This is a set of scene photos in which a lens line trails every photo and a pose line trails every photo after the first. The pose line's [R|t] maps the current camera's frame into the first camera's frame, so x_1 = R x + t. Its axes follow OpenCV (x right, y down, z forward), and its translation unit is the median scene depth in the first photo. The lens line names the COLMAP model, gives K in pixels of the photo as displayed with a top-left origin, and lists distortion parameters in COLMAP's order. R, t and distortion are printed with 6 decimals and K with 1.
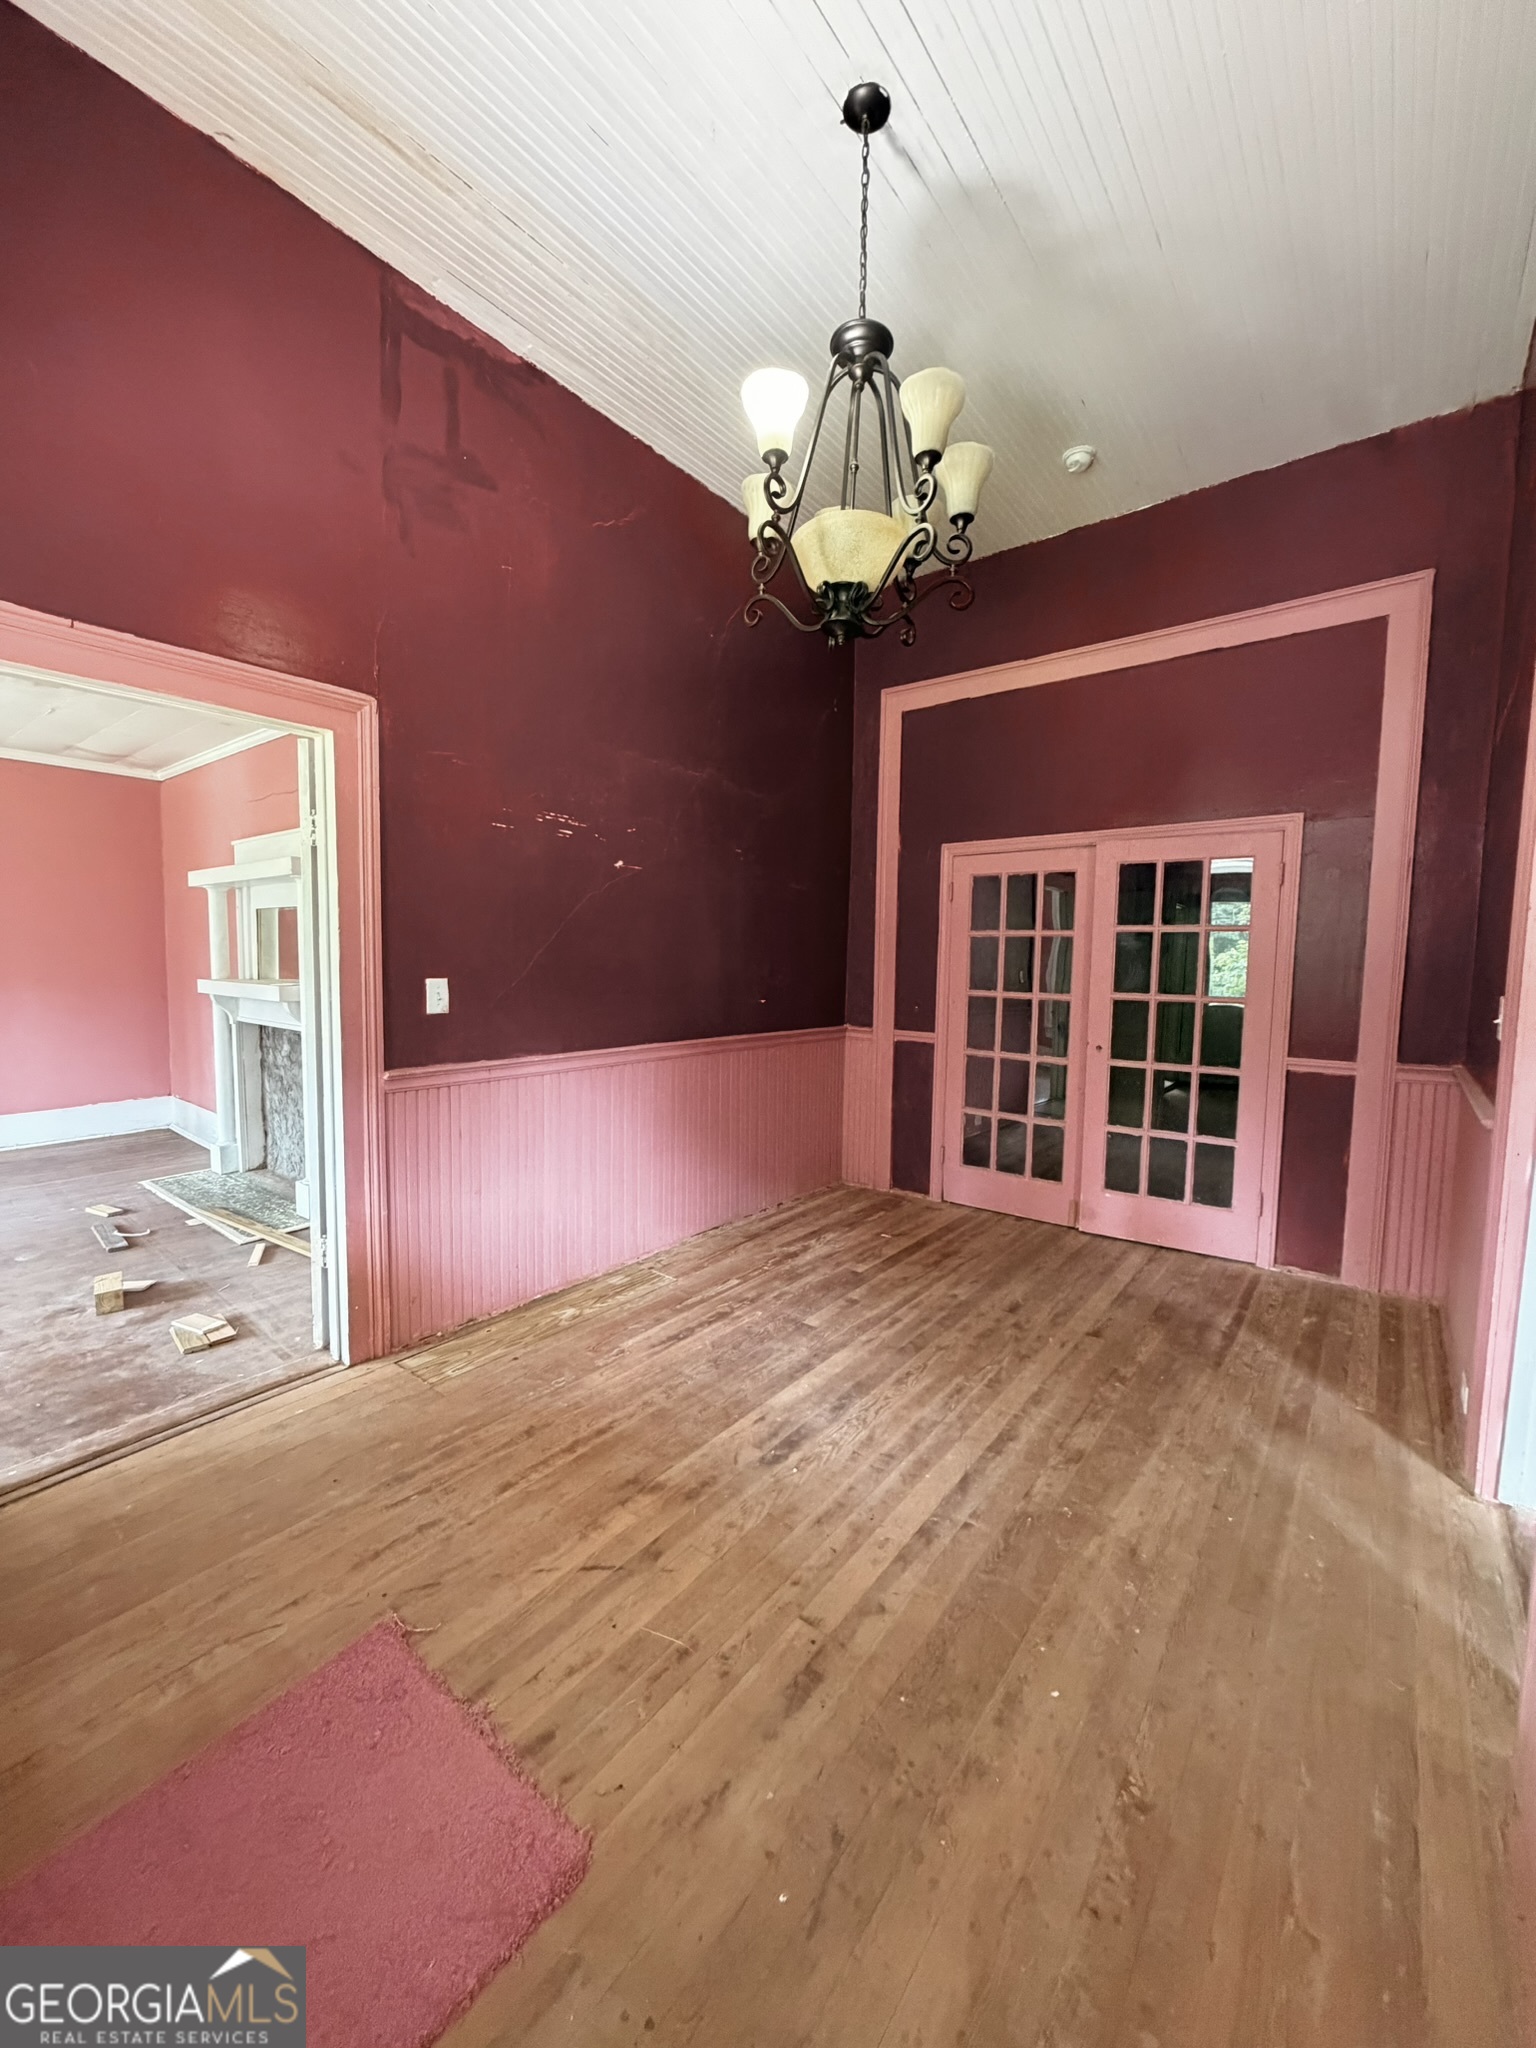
lens RADIAL K [[815.9, 0, 759.7], [0, 815.9, 1026.5], [0, 0, 1]] dist [-0.004017, 0.000235]
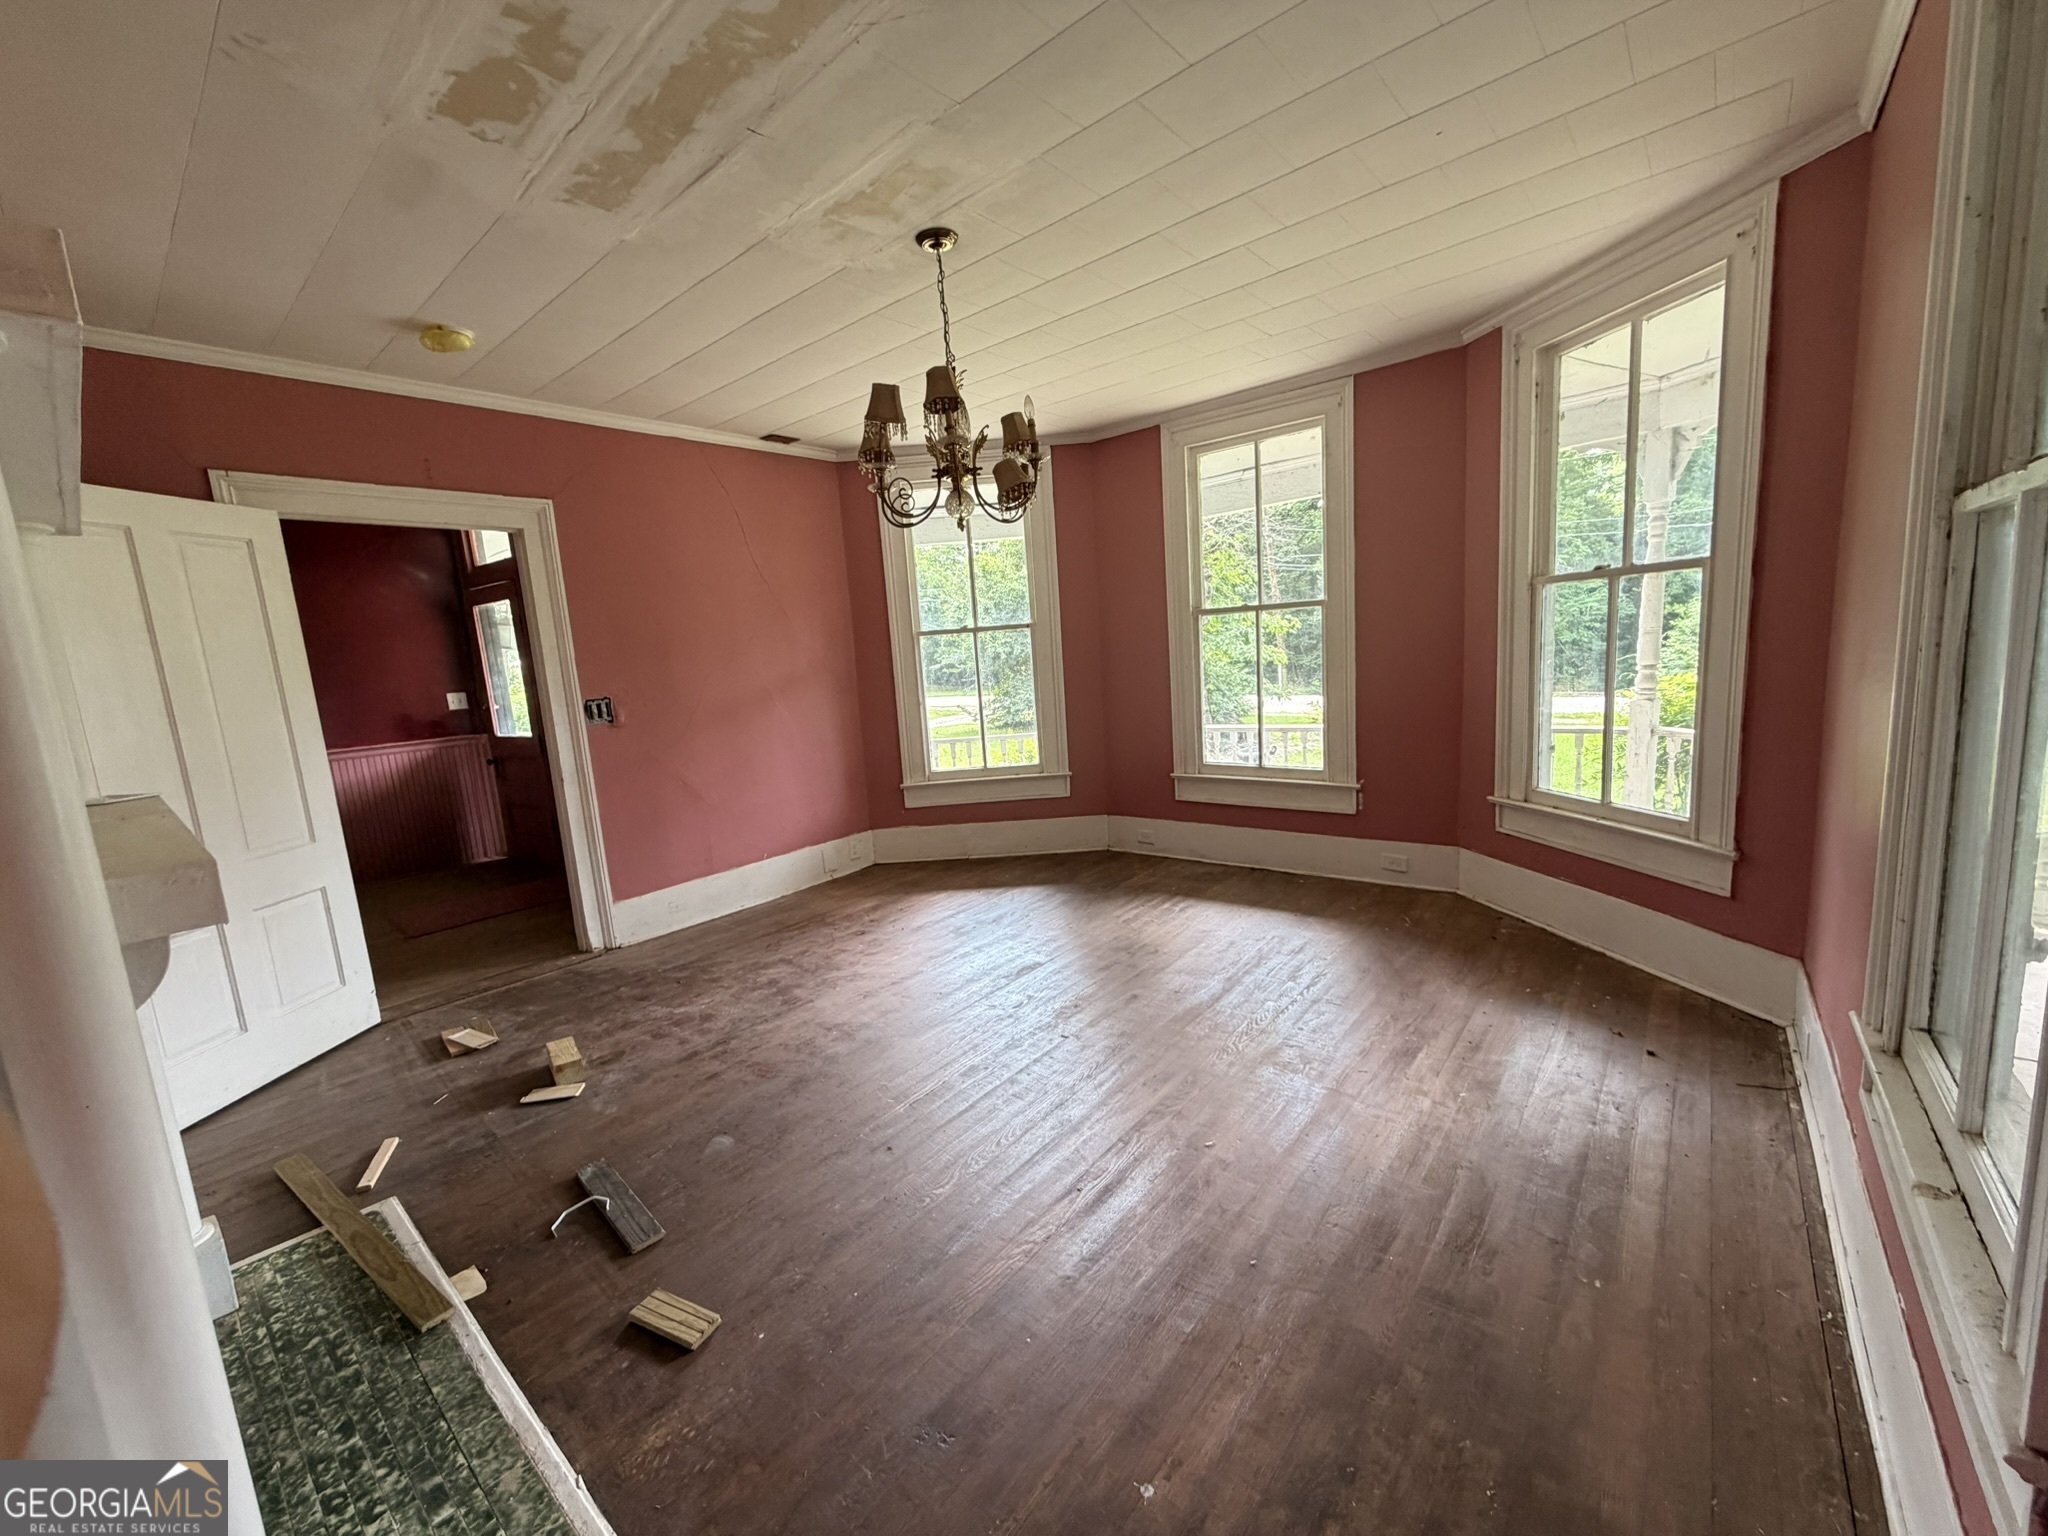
lens RADIAL K [[815.9, 0, 1019.6], [0, 815.9, 766.1], [0, 0, 1]] dist [-0.004017, 0.000235]
pose [[-0.998042, 0.047439, 0.040763, -1.360956], [0.055849, 0.969328, 0.239341, -0.178001], [-0.028159, 0.241149, -0.970079, 1.790969]]
